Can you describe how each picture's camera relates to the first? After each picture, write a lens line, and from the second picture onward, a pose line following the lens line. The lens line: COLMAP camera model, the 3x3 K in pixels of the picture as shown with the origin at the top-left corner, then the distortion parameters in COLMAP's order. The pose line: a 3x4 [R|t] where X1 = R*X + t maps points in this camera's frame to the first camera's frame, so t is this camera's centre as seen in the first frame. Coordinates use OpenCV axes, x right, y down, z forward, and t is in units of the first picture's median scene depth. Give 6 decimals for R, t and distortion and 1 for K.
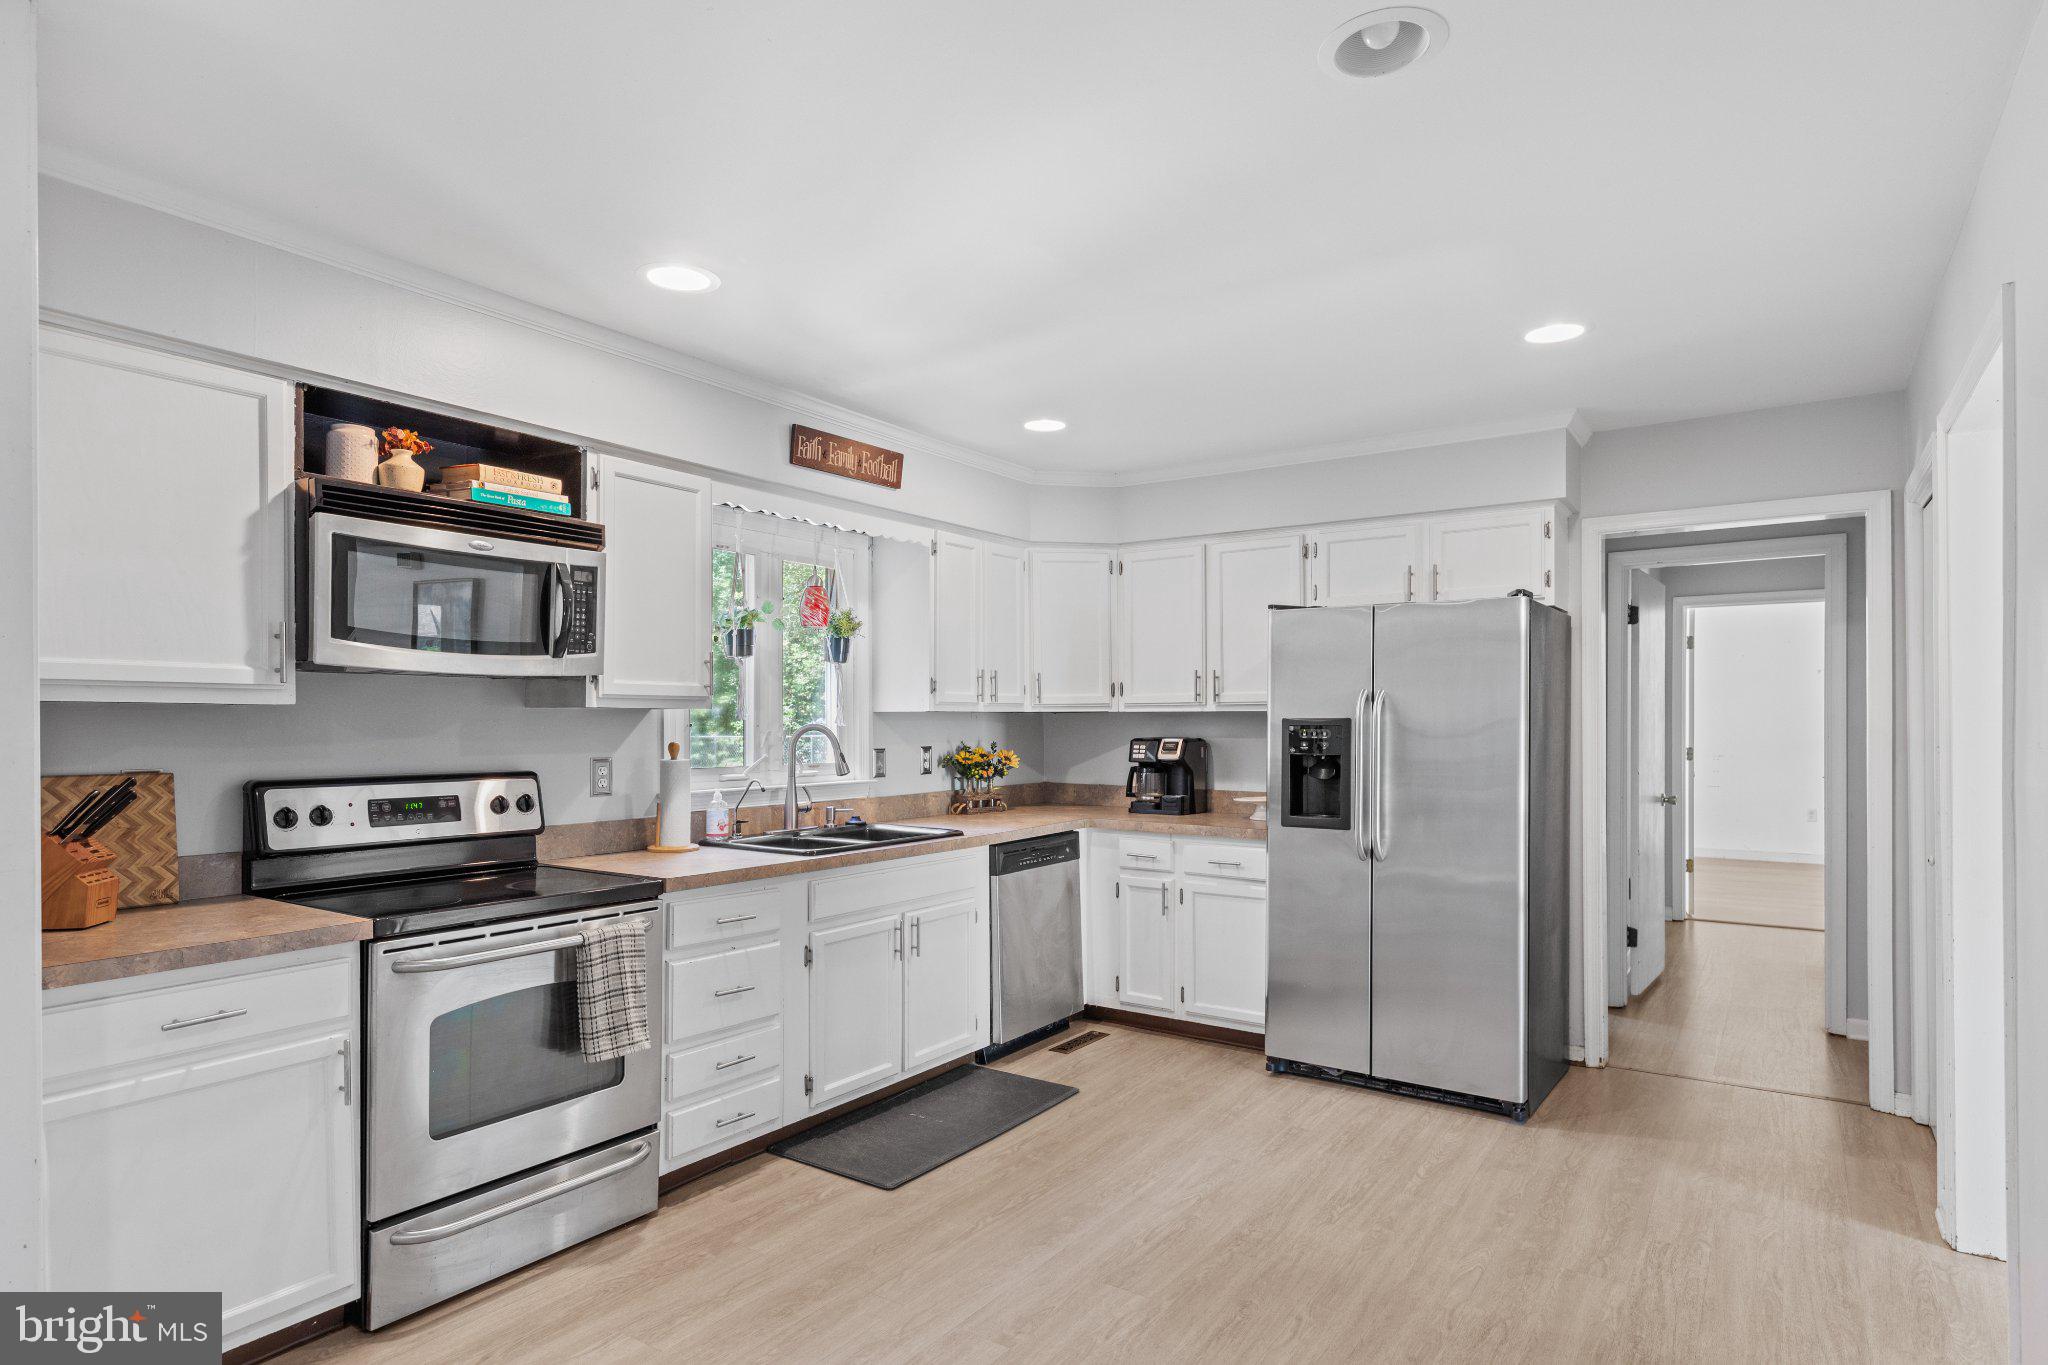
lens RADIAL K [[1131.7, 0, 1018.2], [0, 1131.7, 729.6], [0, 0, 1]] dist [0.004677, -0.000202]
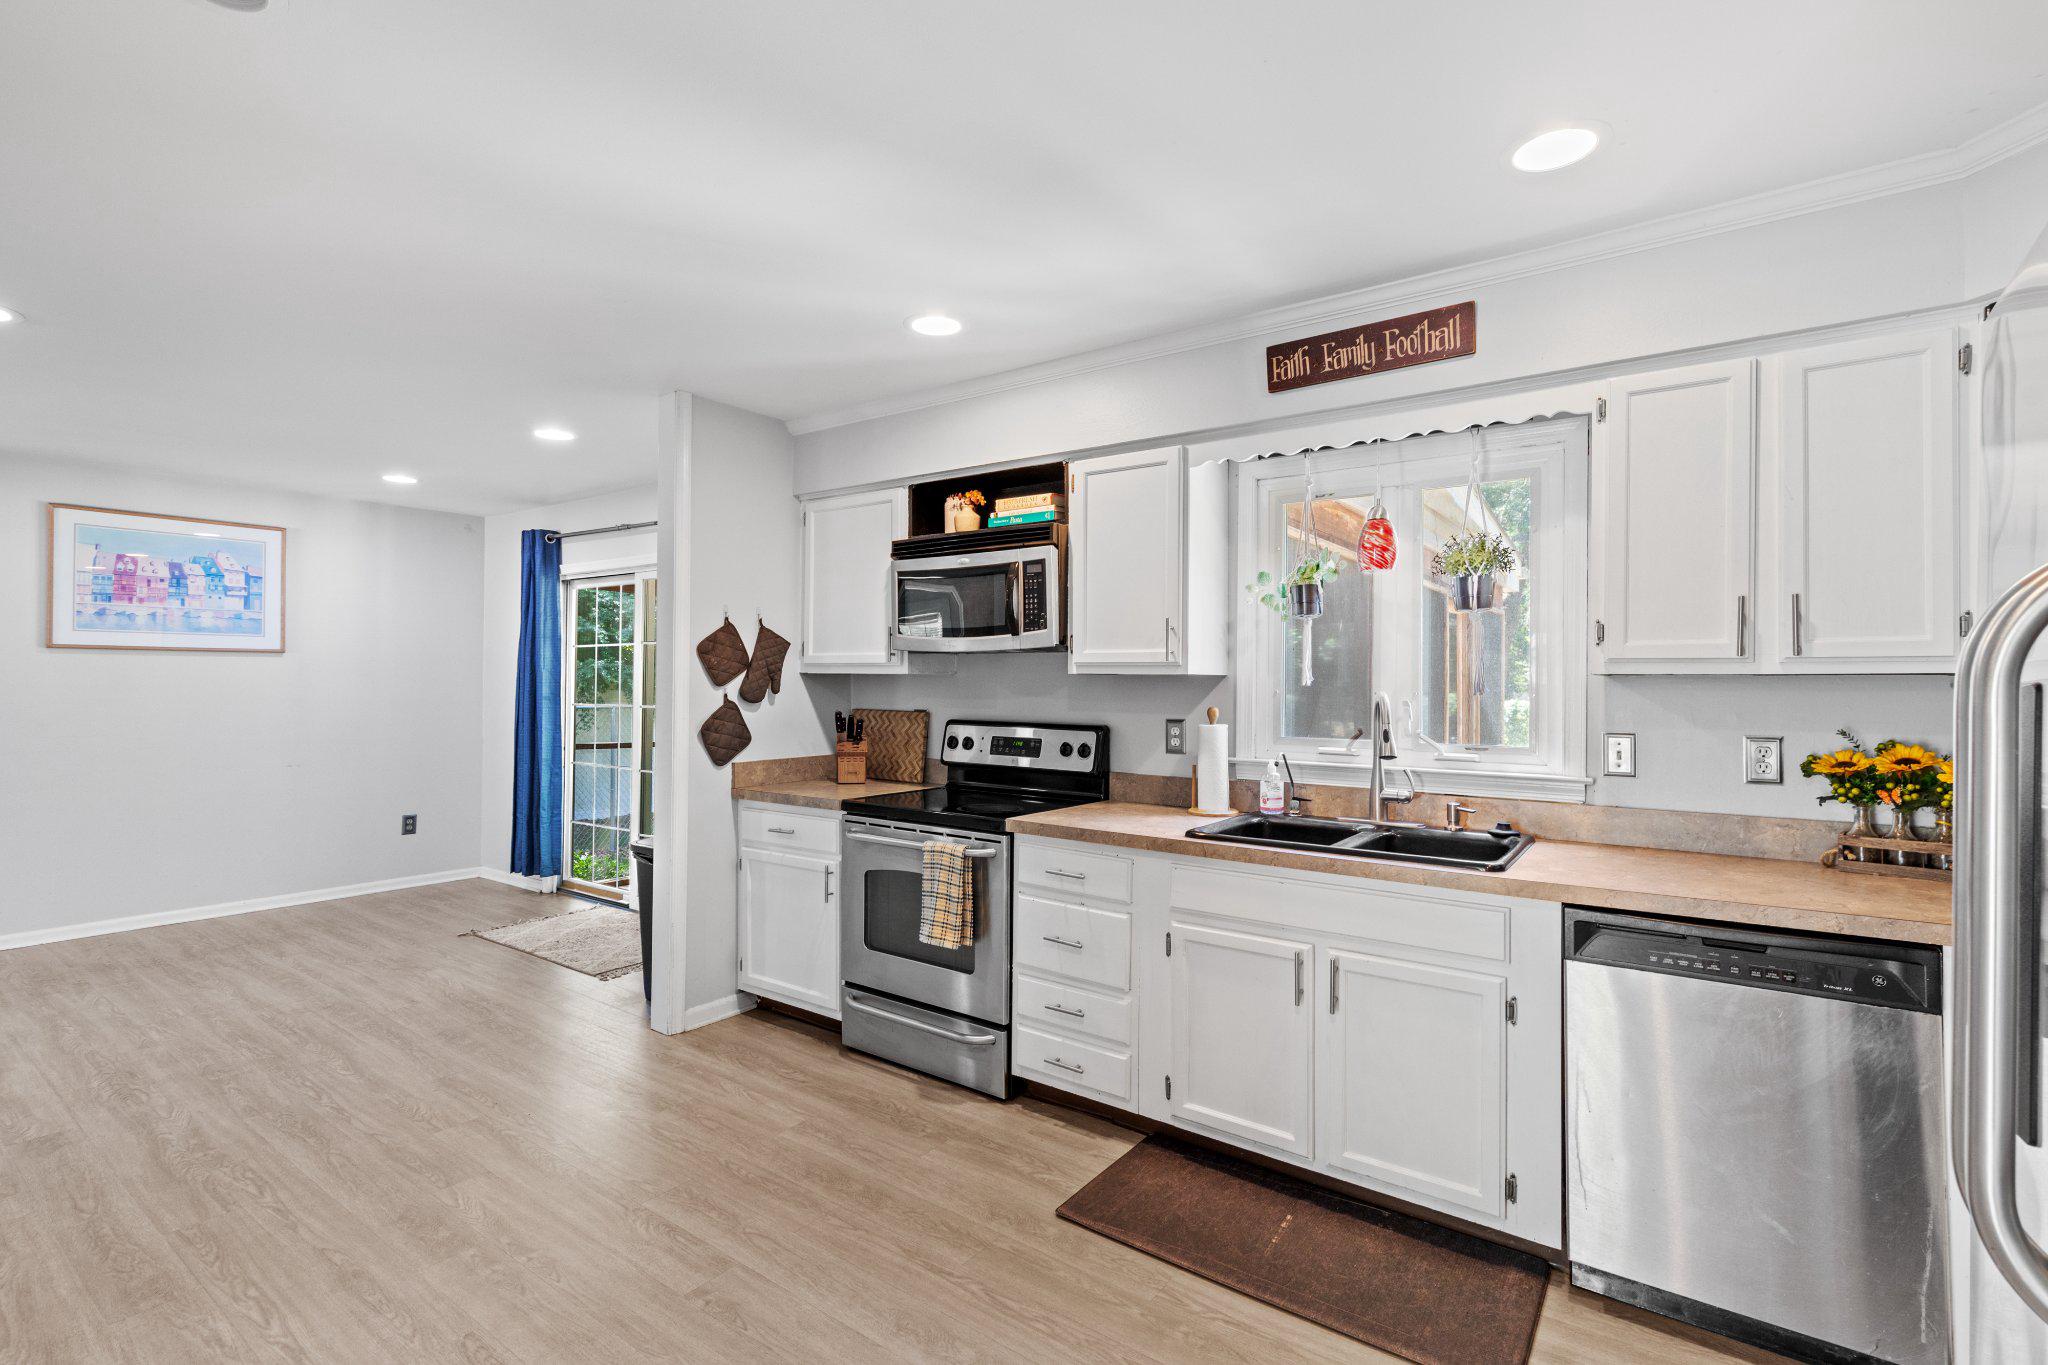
lens RADIAL K [[940.4, 0, 1031.3], [0, 940.4, 673.9], [0, 0, 1]] dist [0.002534, 0.000484]
pose [[-0.026052, -0.009243, -0.999618, 0.676648], [-0.015339, 0.999843, -0.008845, -0.010864], [0.999543, 0.015103, -0.026190, 1.069348]]
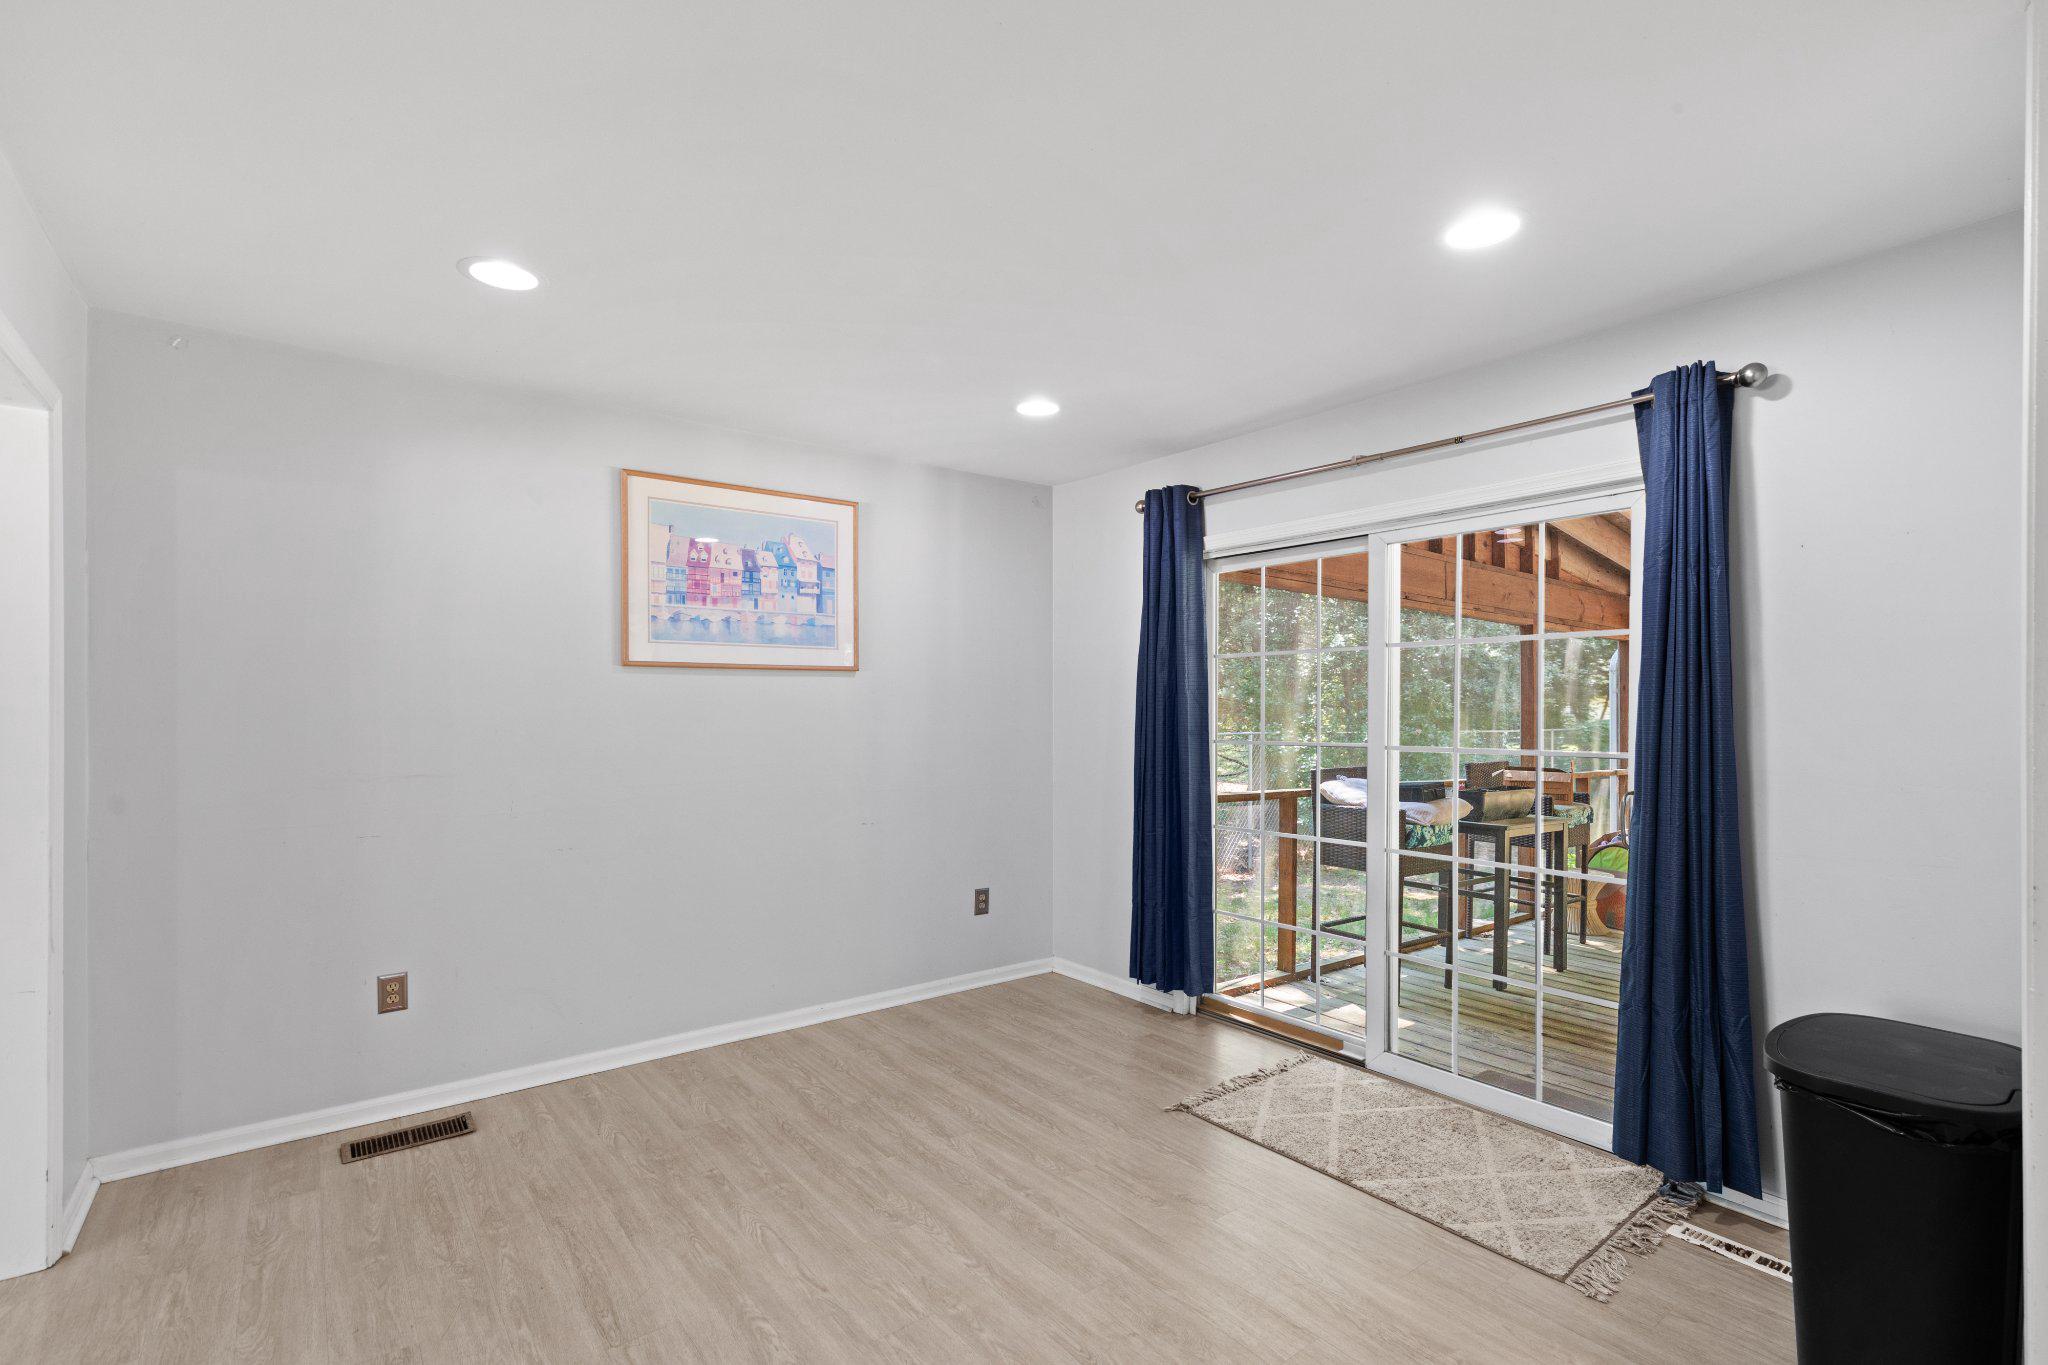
lens RADIAL K [[940.4, 0, 1028.2], [0, 940.4, 708.7], [0, 0, 1]] dist [0.002534, 0.000484]
pose [[-0.302745, 0.002405, -0.953069, 0.094222], [-0.010176, 0.999932, 0.005756, -0.002169], [0.953017, 0.011441, -0.302699, 0.205821]]
